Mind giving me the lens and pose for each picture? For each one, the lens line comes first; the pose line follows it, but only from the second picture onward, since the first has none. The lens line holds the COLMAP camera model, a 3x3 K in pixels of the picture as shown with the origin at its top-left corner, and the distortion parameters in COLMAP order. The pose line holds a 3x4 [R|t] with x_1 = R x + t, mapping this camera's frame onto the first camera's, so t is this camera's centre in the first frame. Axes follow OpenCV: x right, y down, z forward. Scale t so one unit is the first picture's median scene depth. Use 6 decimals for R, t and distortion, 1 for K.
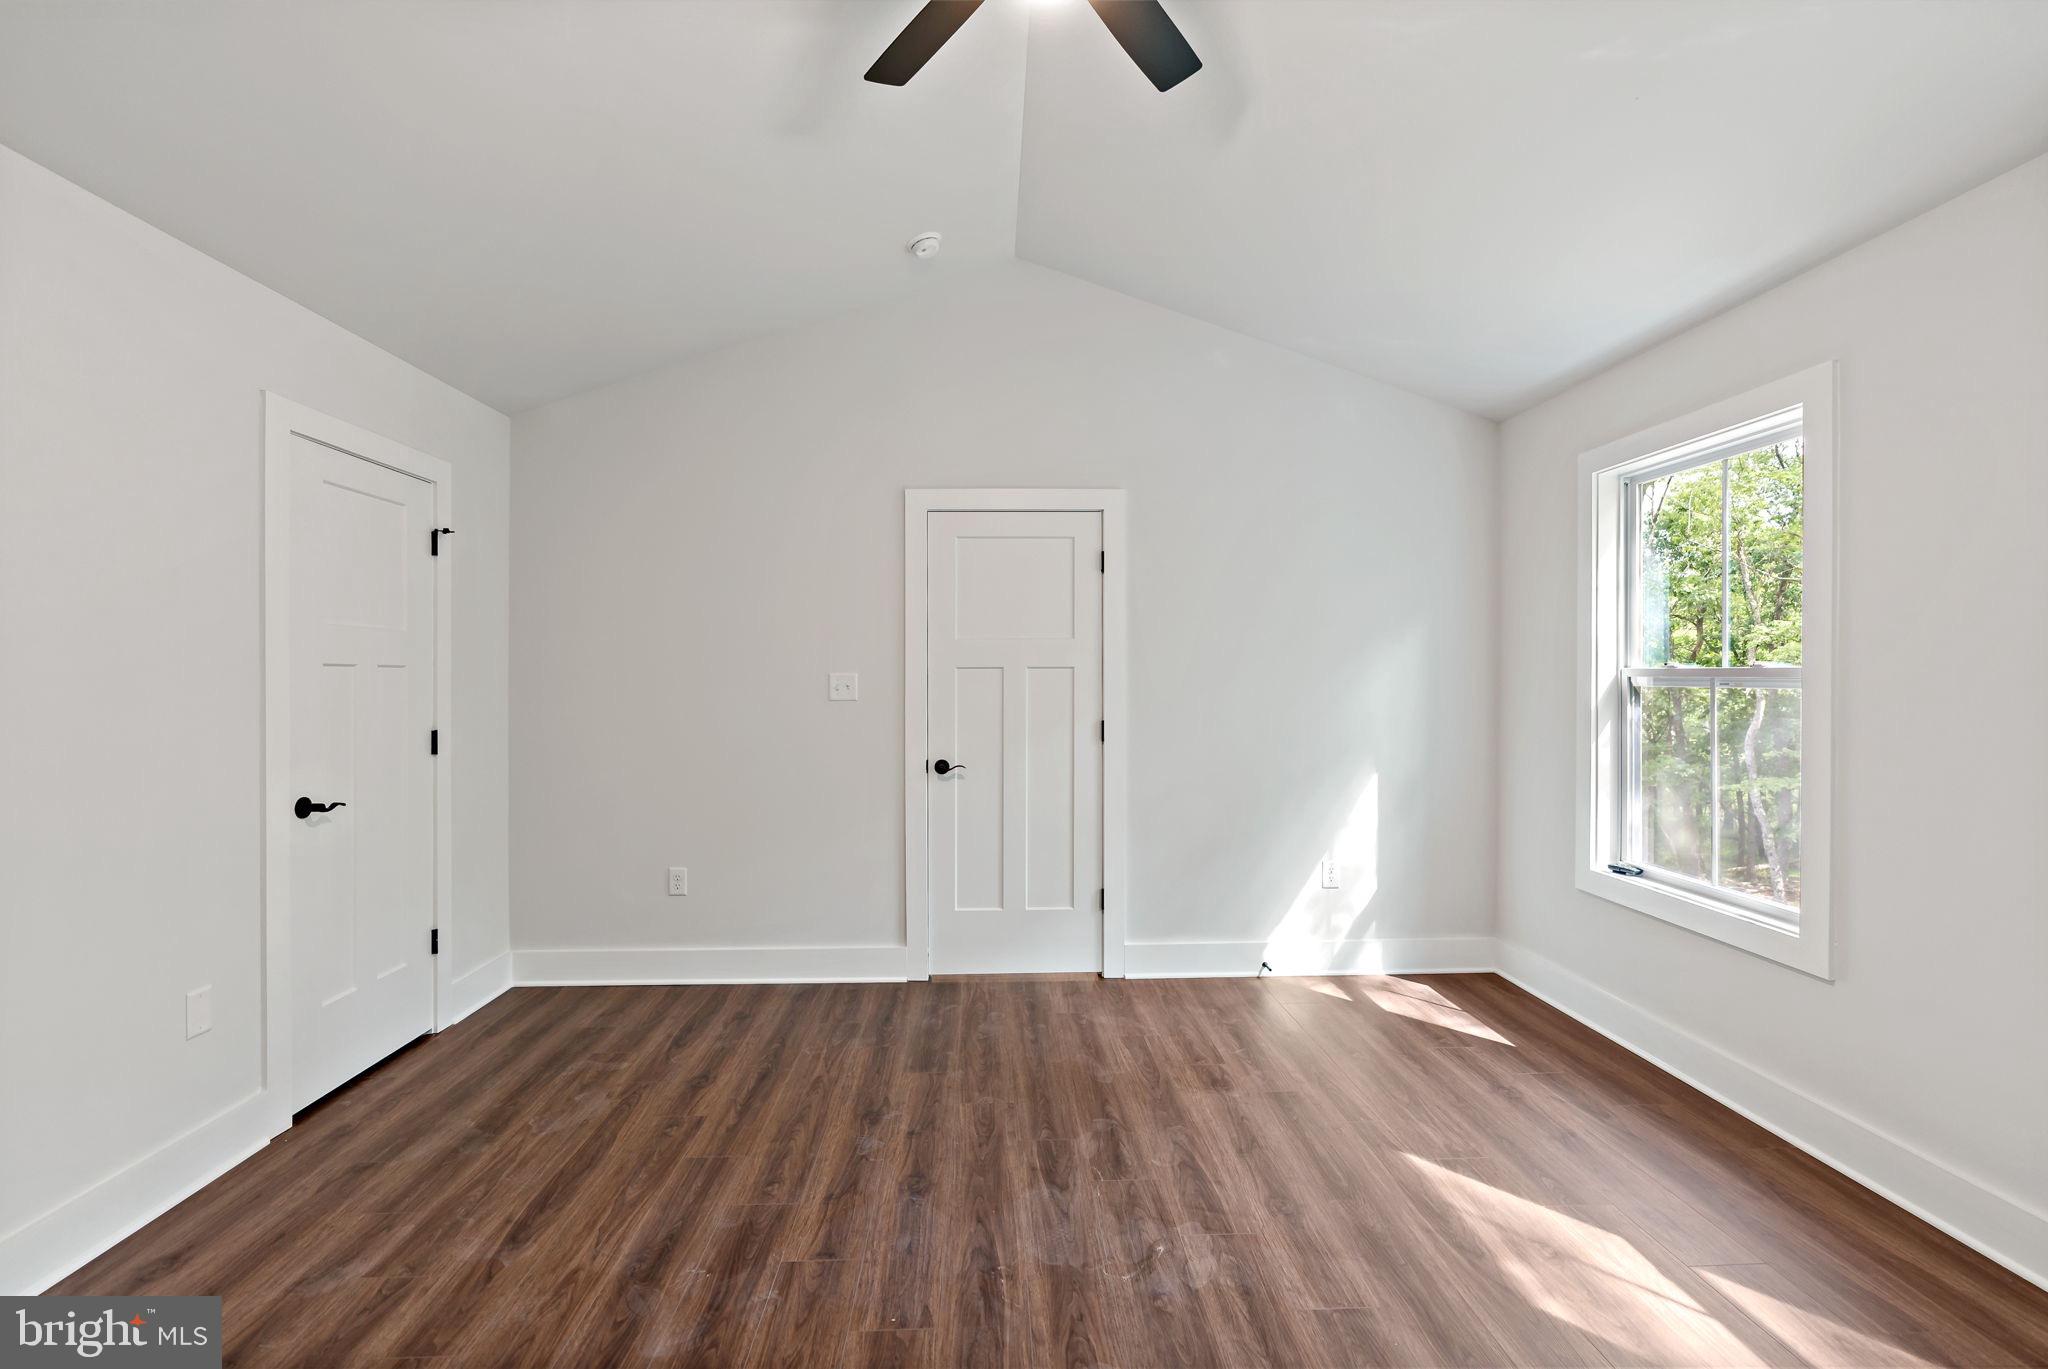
lens RADIAL K [[935.4, 0, 1017.7], [0, 935.4, 680.5], [0, 0, 1]] dist [-0.003586, 0.000011]
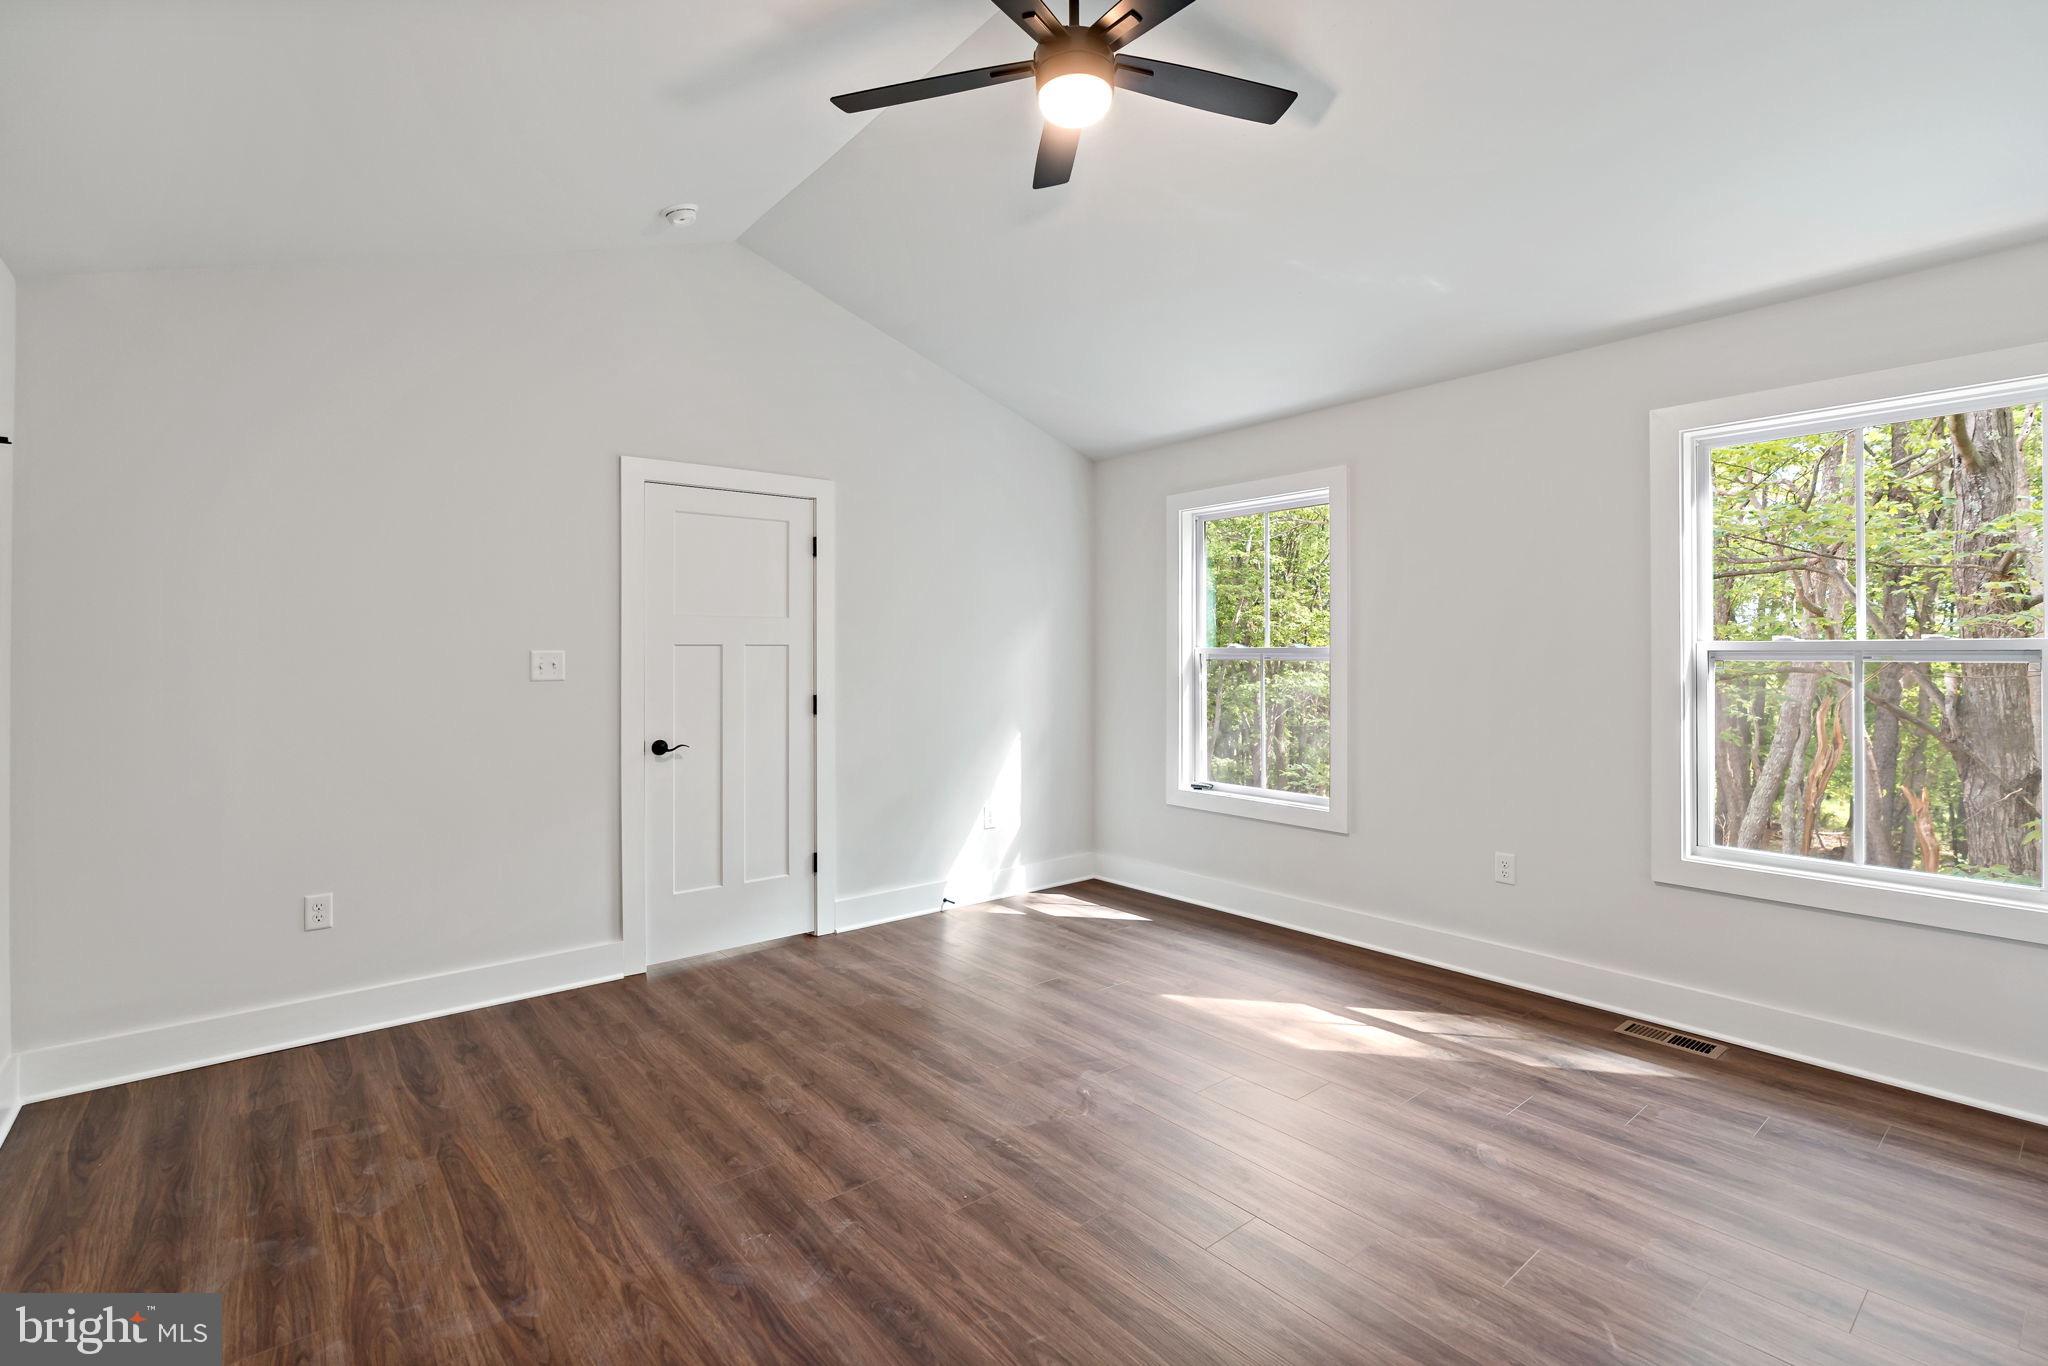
lens RADIAL K [[937.4, 0, 1020.4], [0, 937.4, 653.2], [0, 0, 1]] dist [-0.002040, -0.000125]
pose [[0.799142, -0.000705, 0.601142, -0.435205], [0.004406, 0.999979, -0.004684, 0.001201], [-0.601126, 0.006392, 0.799128, 0.003407]]
